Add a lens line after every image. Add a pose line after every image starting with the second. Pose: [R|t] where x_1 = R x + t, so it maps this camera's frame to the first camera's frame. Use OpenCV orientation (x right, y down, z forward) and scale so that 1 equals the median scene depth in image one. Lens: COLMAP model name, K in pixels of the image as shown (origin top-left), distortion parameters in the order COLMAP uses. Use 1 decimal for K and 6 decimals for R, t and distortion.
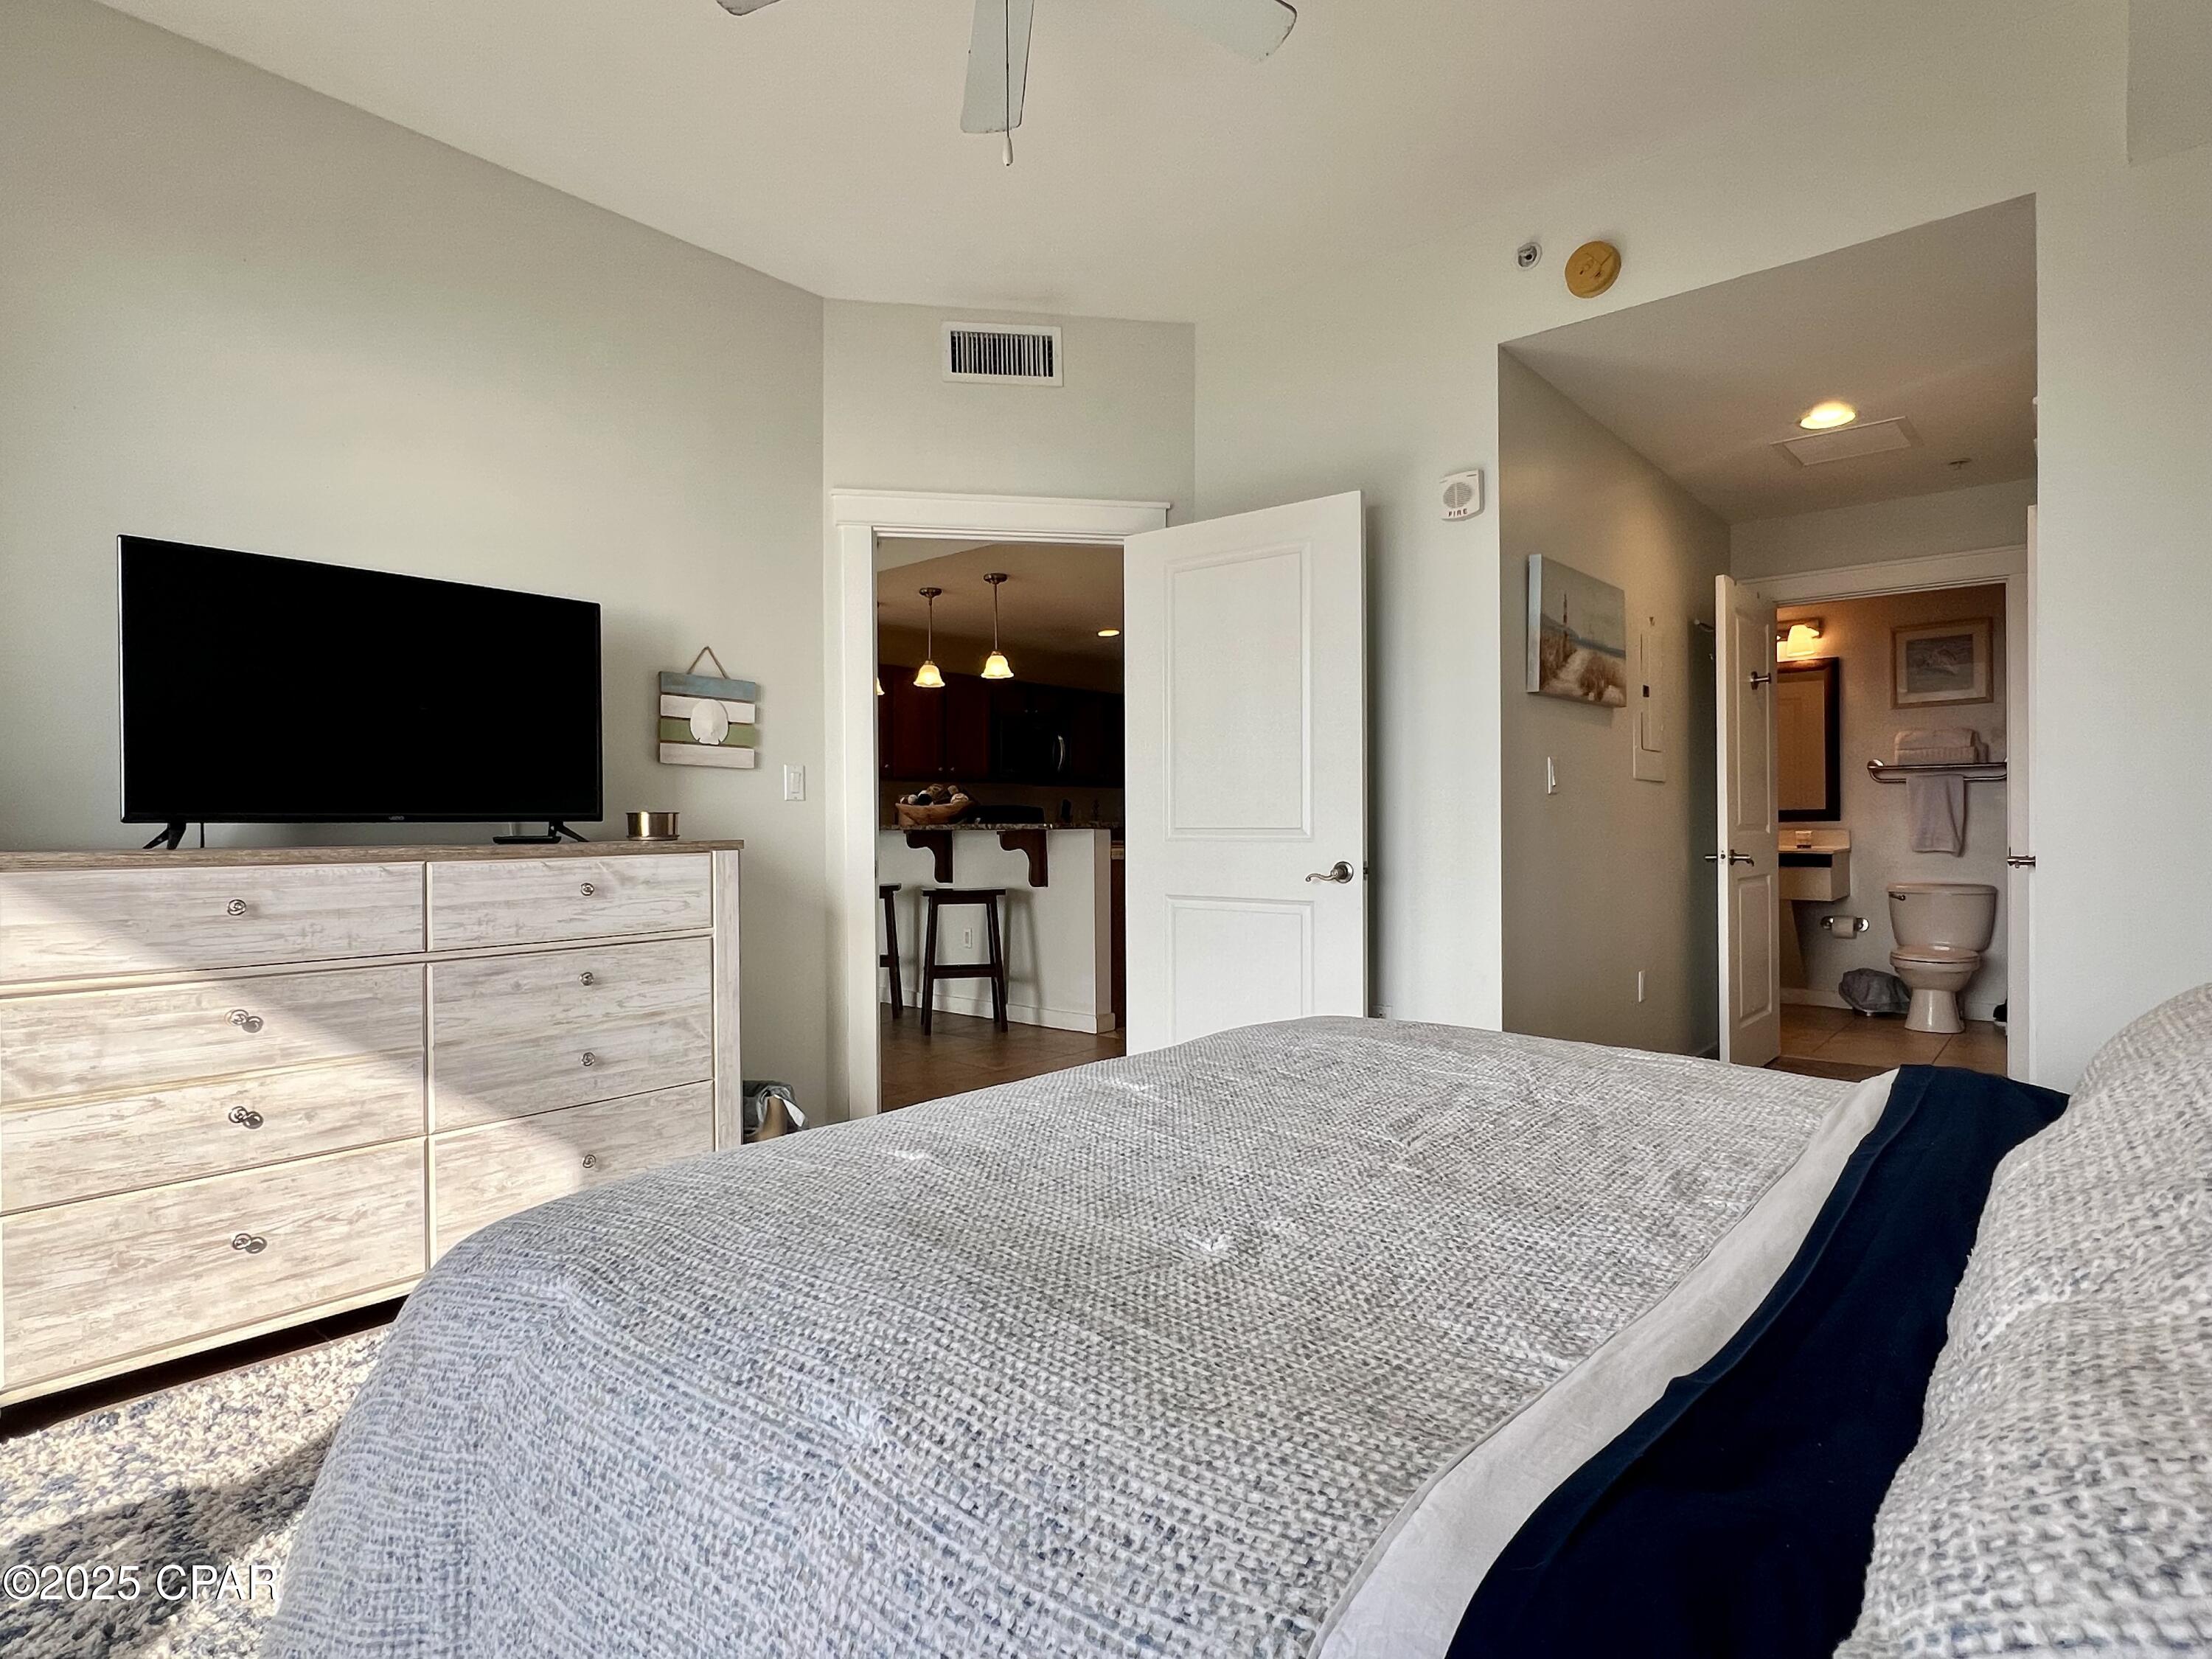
lens RADIAL K [[1162.3, 0, 1106.0], [0, 1162.3, 829.5], [0, 0, 1]] dist [0.001117, -0.000506]
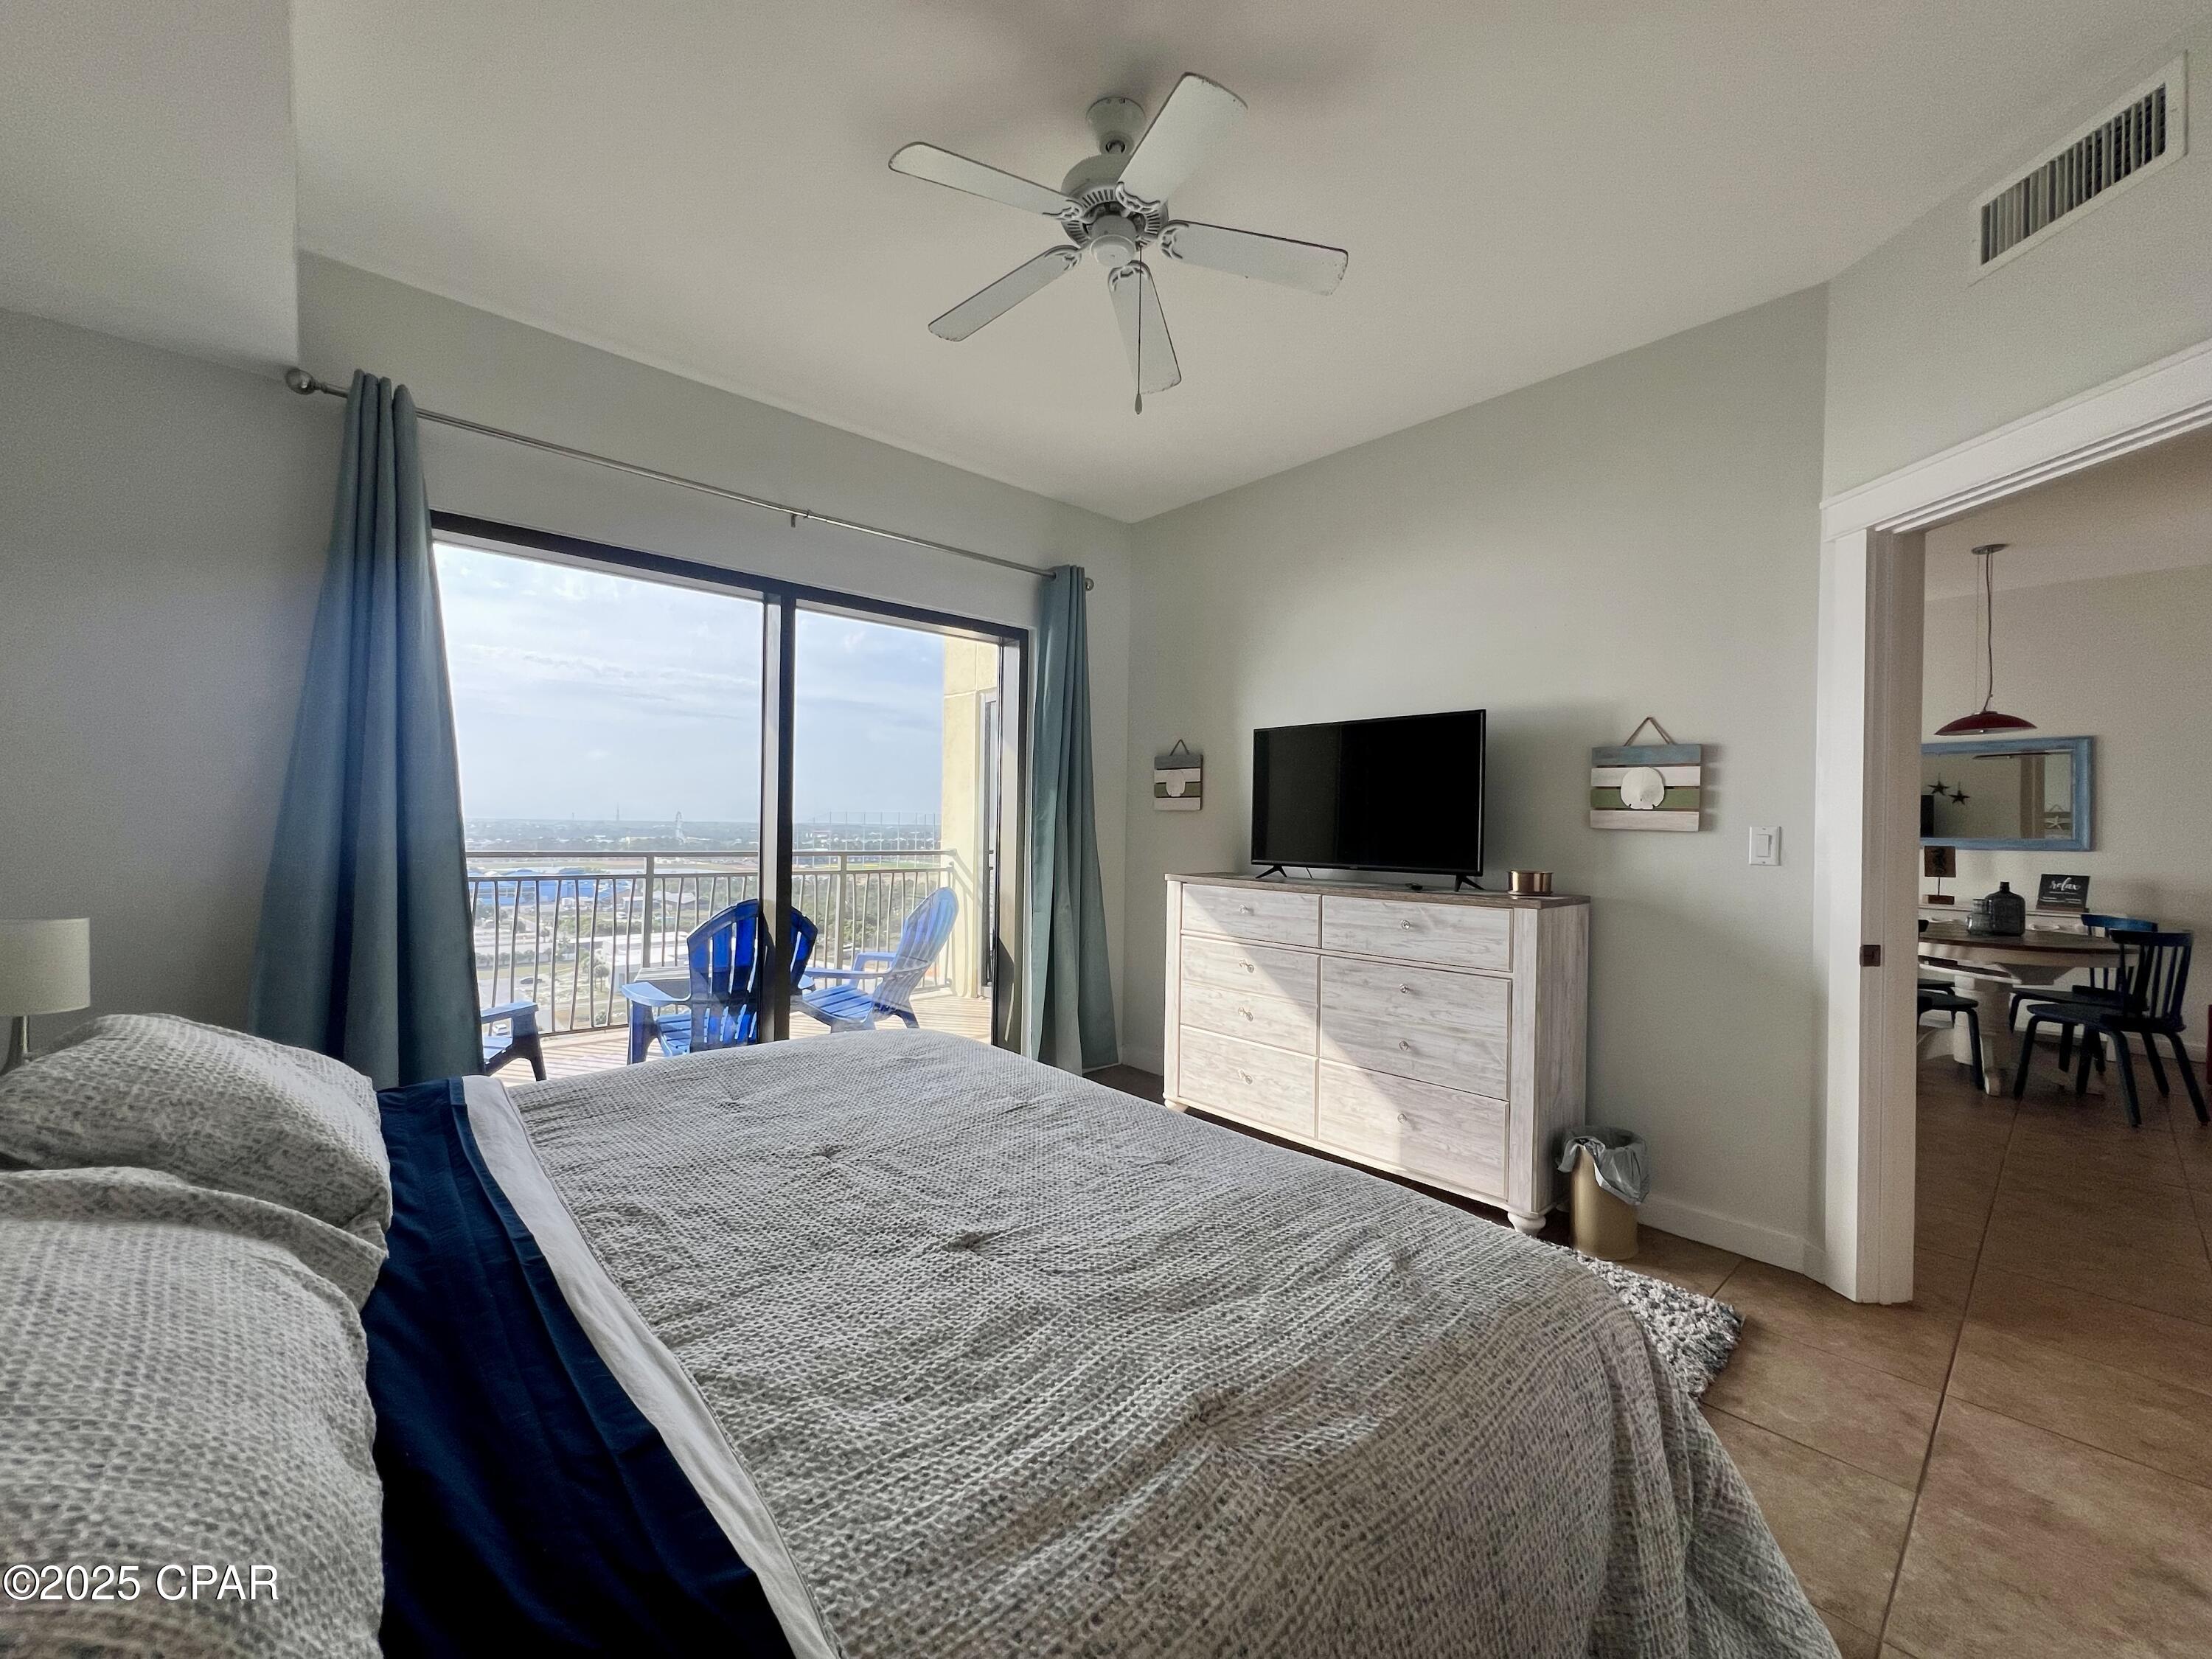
lens RADIAL K [[901.1, 0, 1106.0], [0, 901.1, 829.5], [0, 0, 1]] dist [-0.000650, -0.000140]
pose [[-0.134815, 0.009799, -0.990822, 0.525316], [-0.018552, 0.999751, 0.012412, -0.054565], [0.990697, 0.020055, -0.134600, 0.608196]]
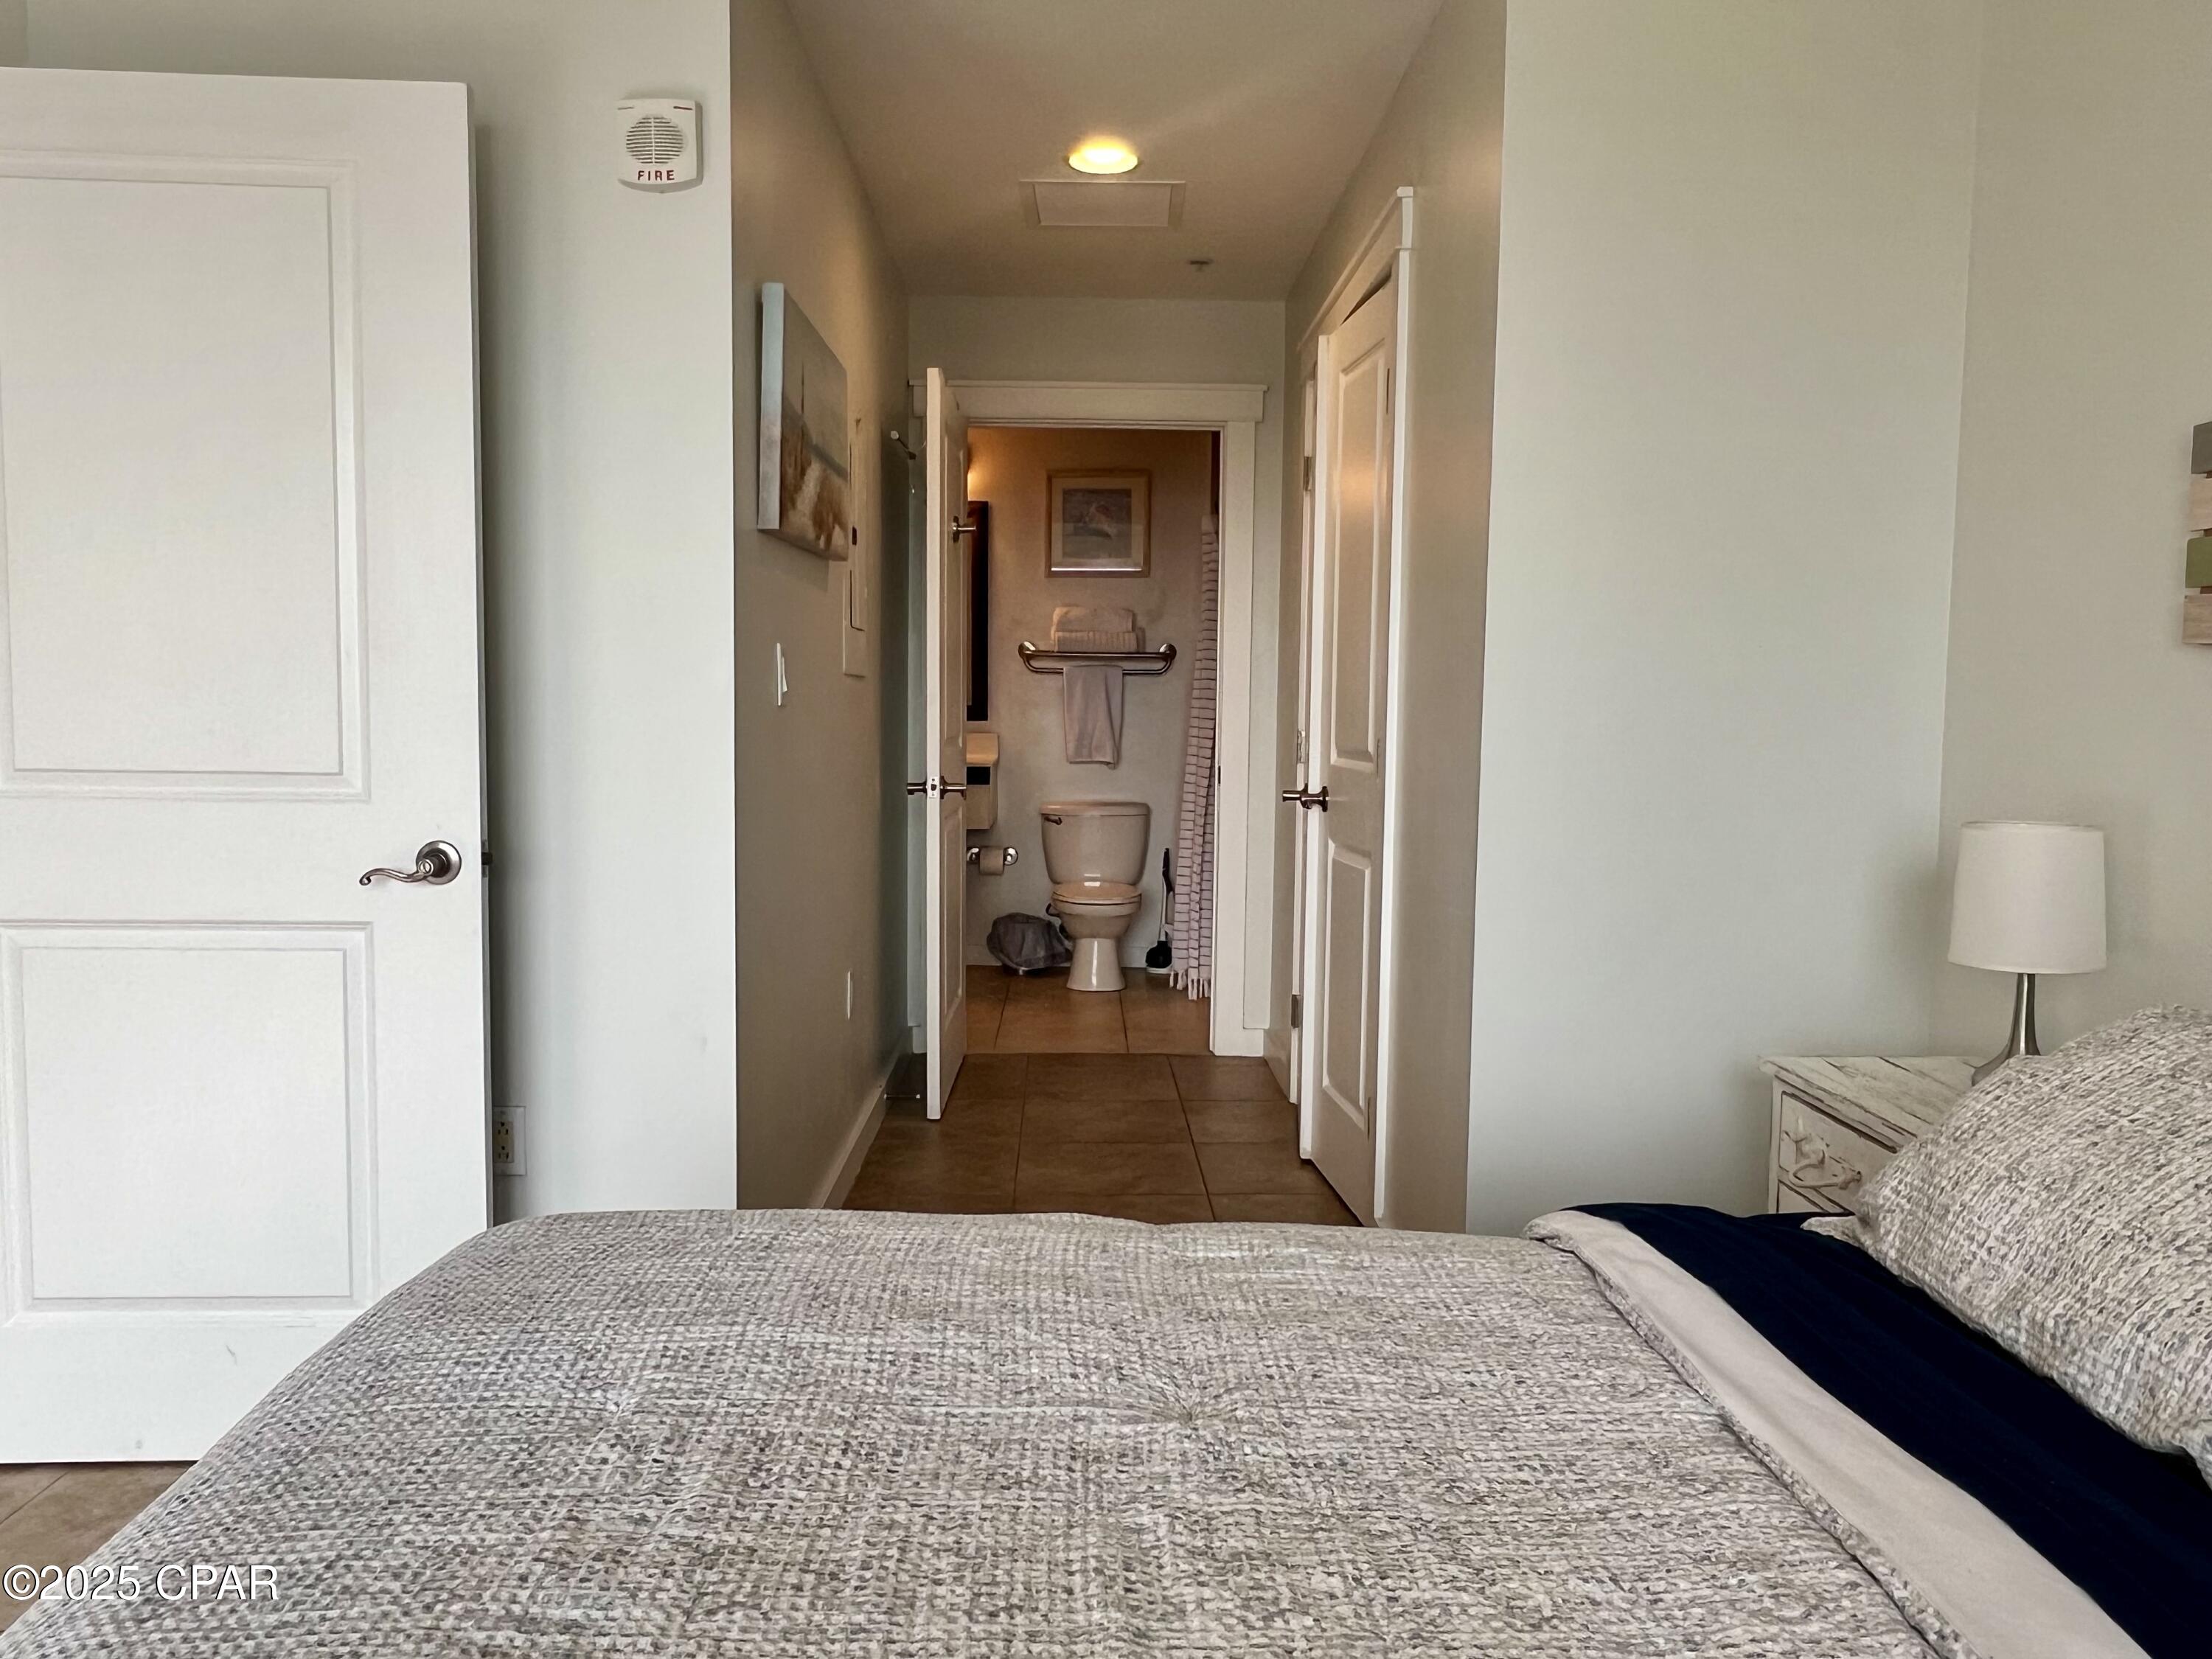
lens RADIAL K [[1658.5, 0, 1106.0], [0, 1658.5, 829.5], [0, 0, 1]] dist [0.014734, 0.000231]
pose [[0.751710, -0.036179, 0.658501, -0.049929], [-0.015824, 0.997217, 0.072852, -0.033670], [-0.659304, -0.065183, 0.749046, 0.272308]]
